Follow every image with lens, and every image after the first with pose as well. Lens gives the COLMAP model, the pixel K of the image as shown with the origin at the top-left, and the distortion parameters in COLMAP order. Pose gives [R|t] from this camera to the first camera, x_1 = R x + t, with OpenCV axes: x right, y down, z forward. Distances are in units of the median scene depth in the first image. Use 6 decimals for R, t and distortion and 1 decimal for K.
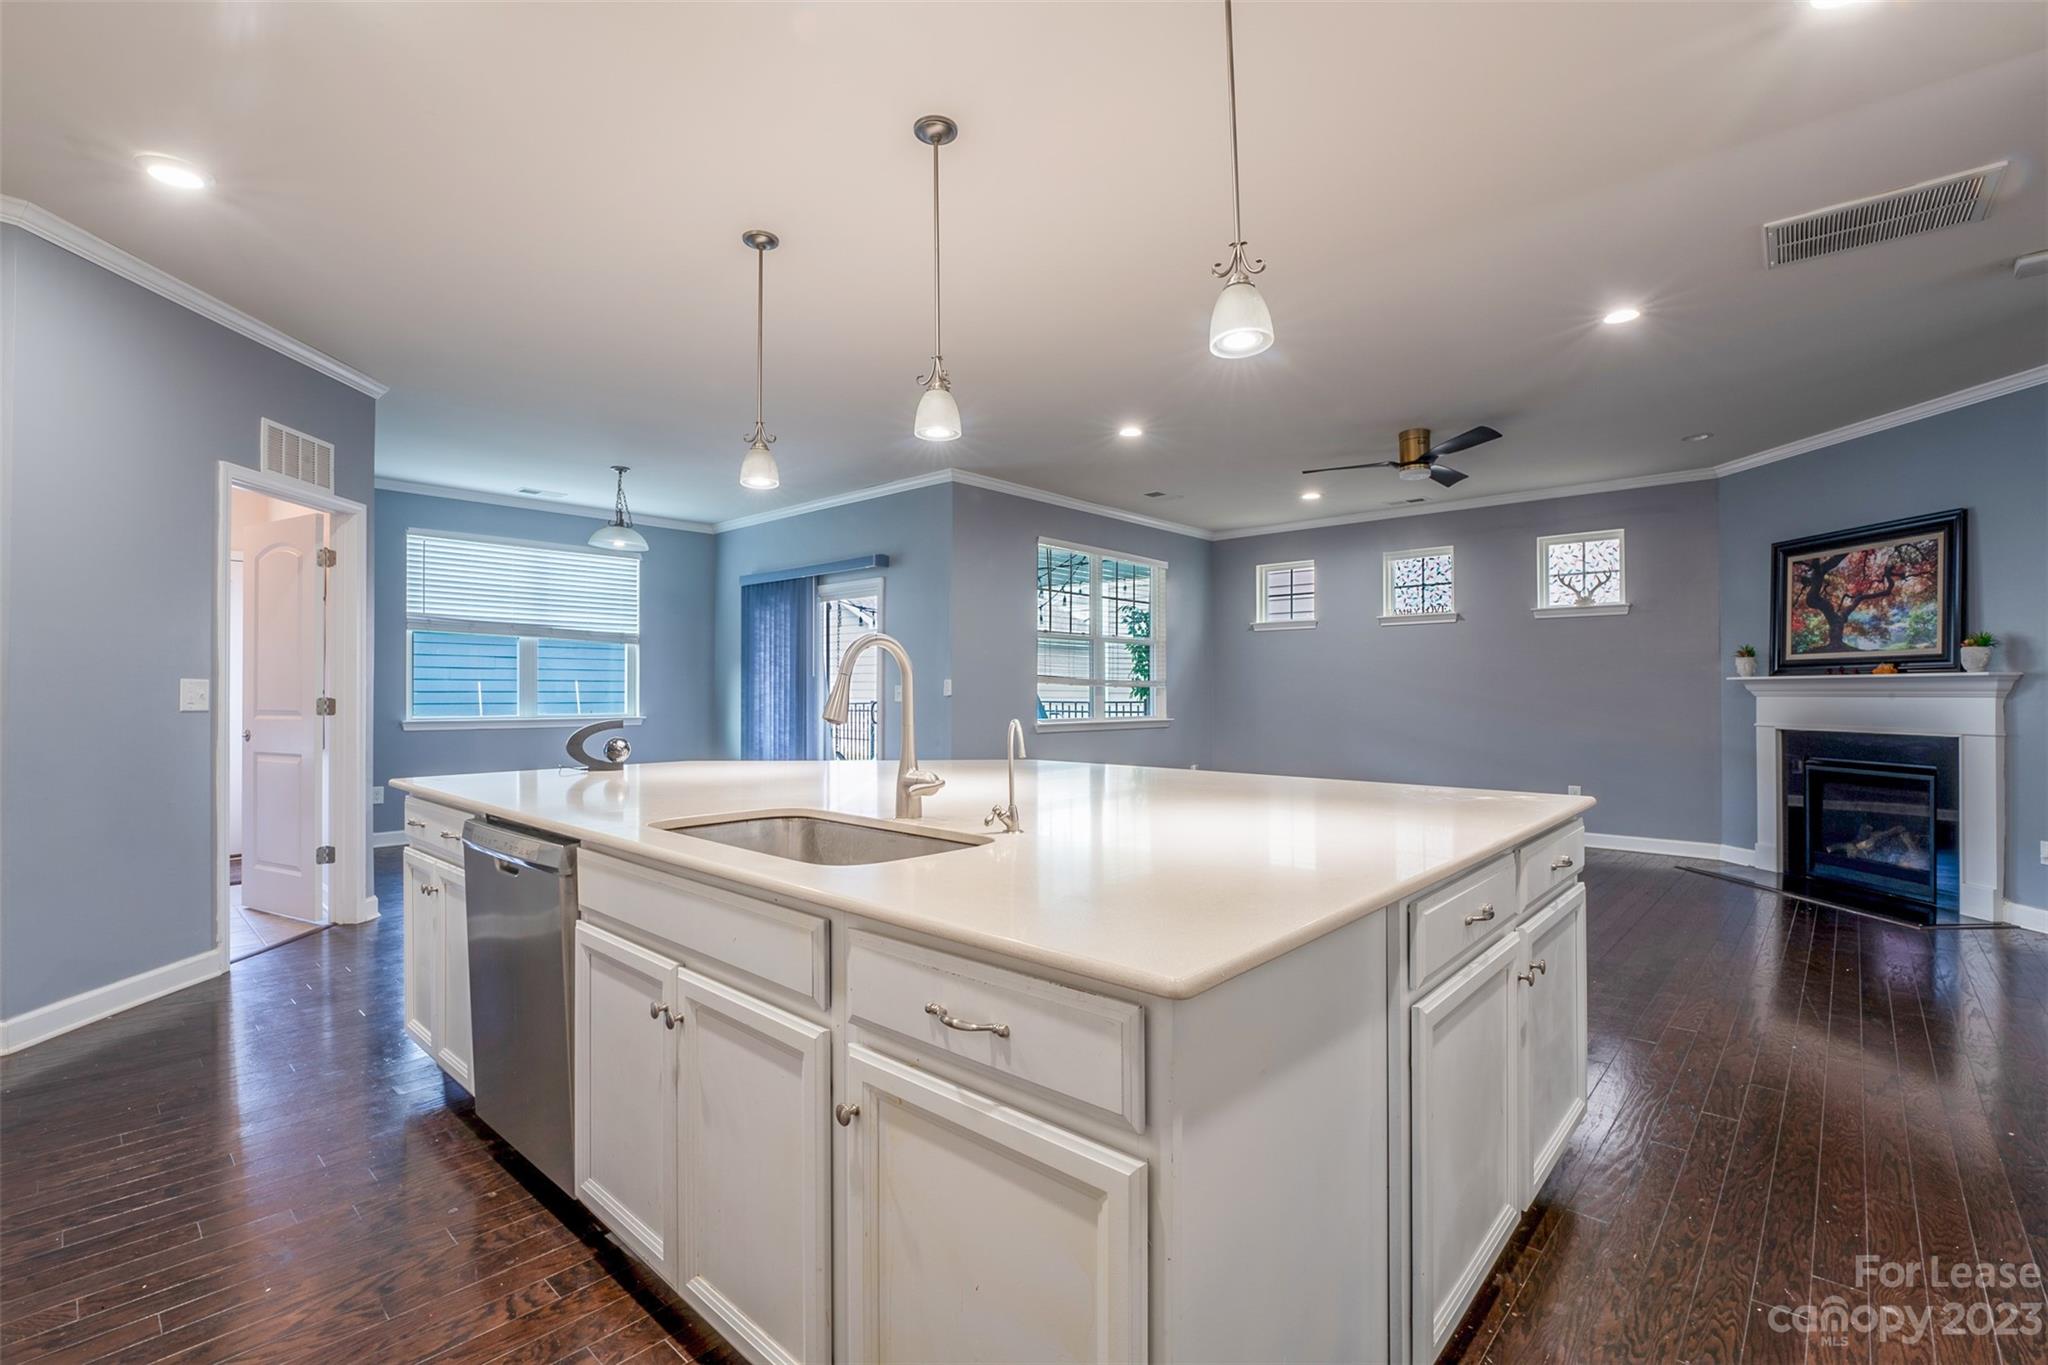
lens RADIAL K [[928.0, 0, 1024.0], [0, 928.0, 682.5], [0, 0, 1]] dist [0.001005, -0.000057]
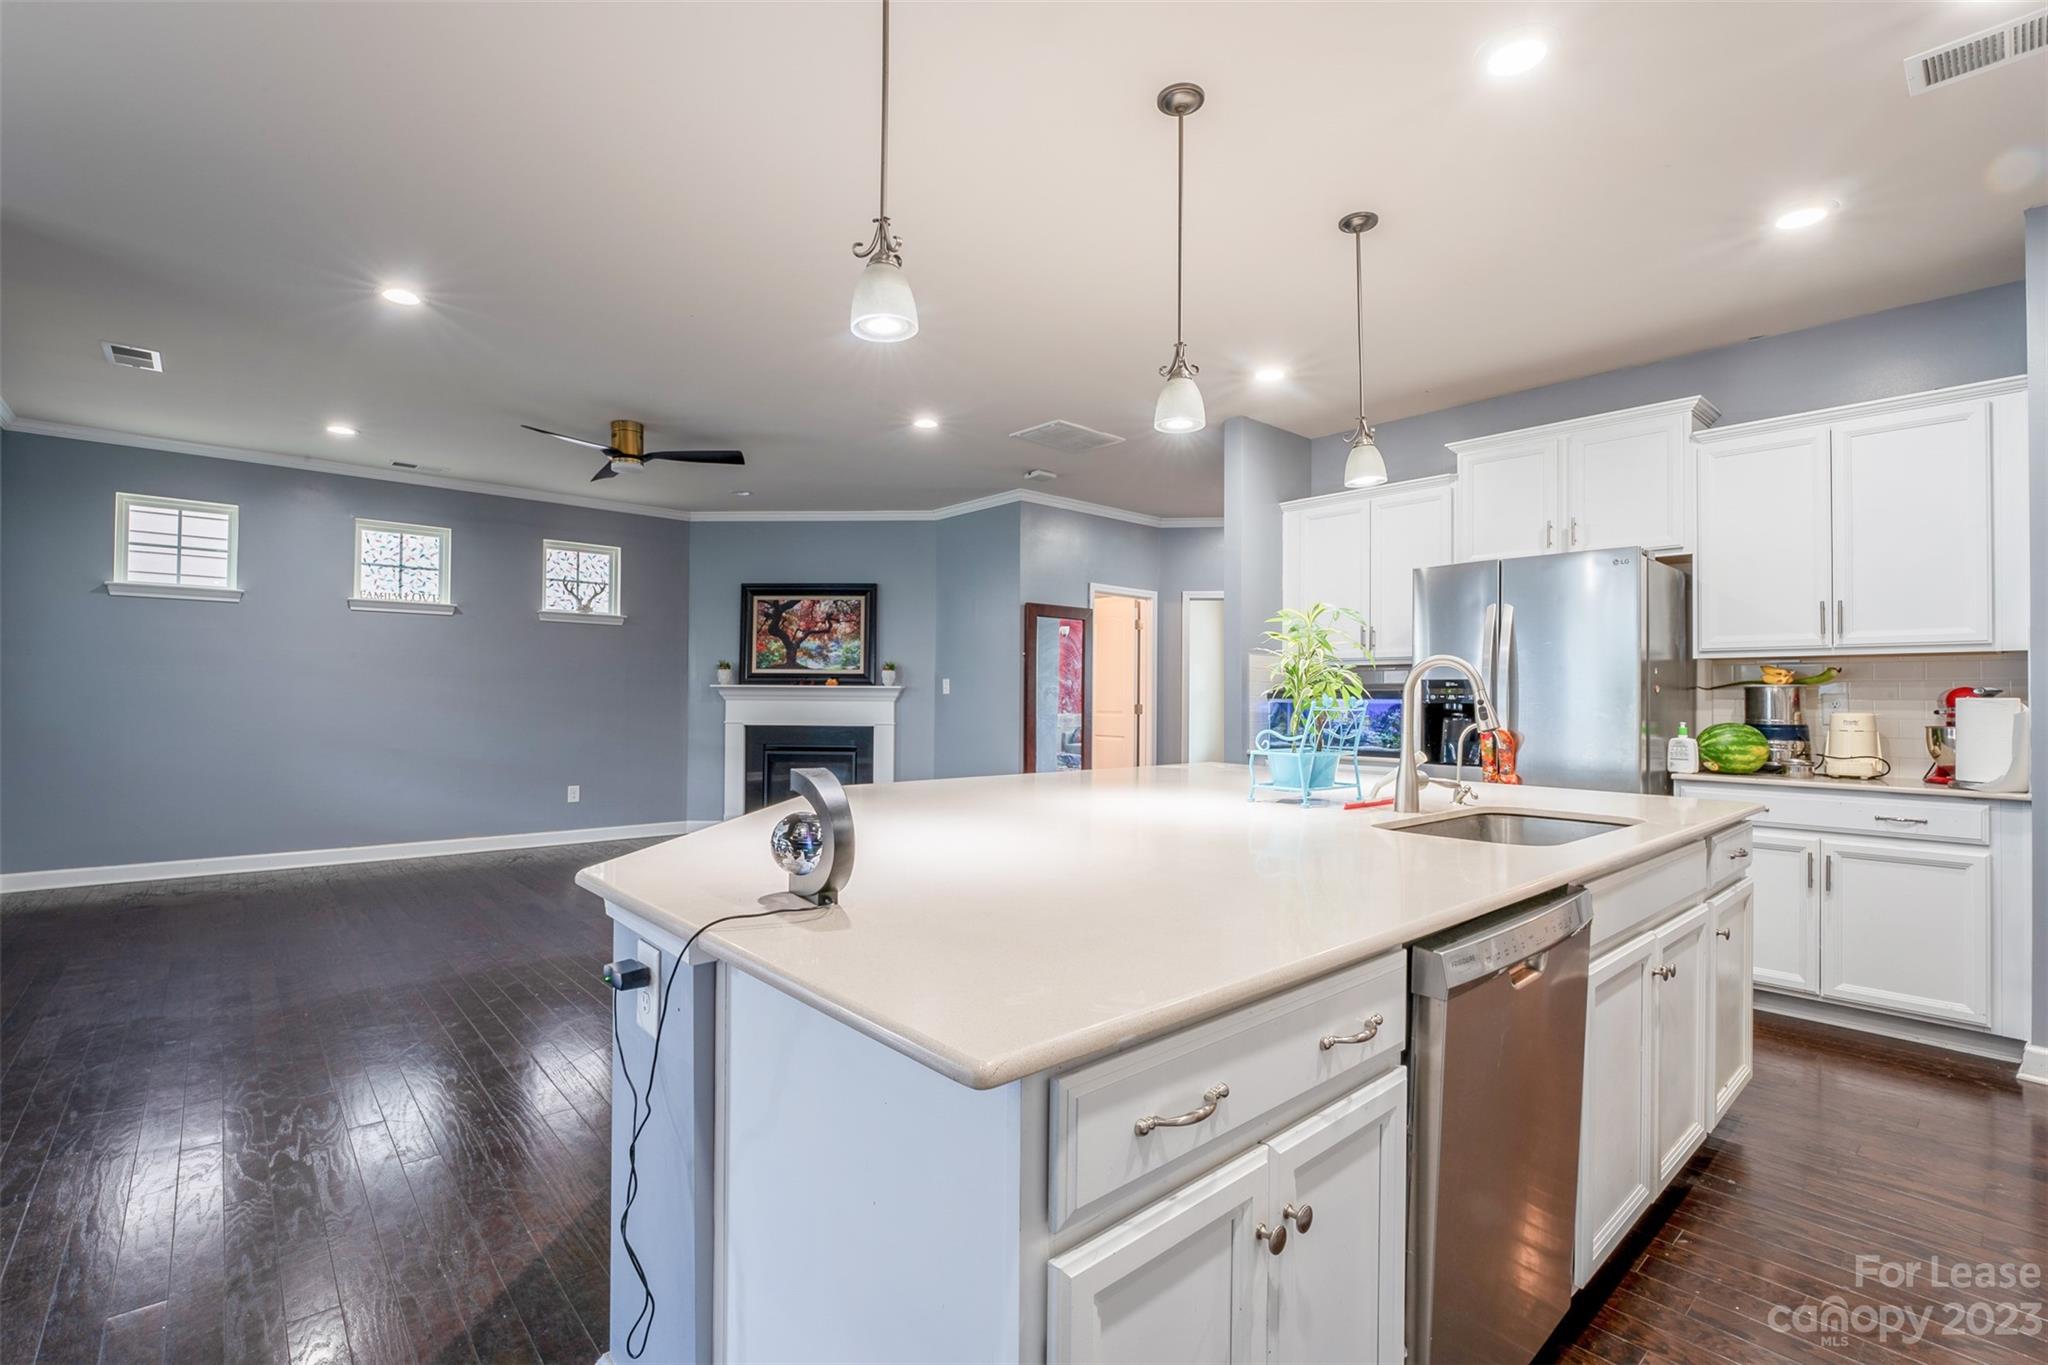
lens RADIAL K [[913.4, 0, 1016.6], [0, 913.4, 684.0], [0, 0, 1]] dist [-0.018801, 0.000172]
pose [[0.104967, 0.016471, 0.994339, -0.446773], [-0.018309, 0.999725, -0.014627, 0.003902], [-0.994307, -0.016670, 0.105239, 0.496963]]
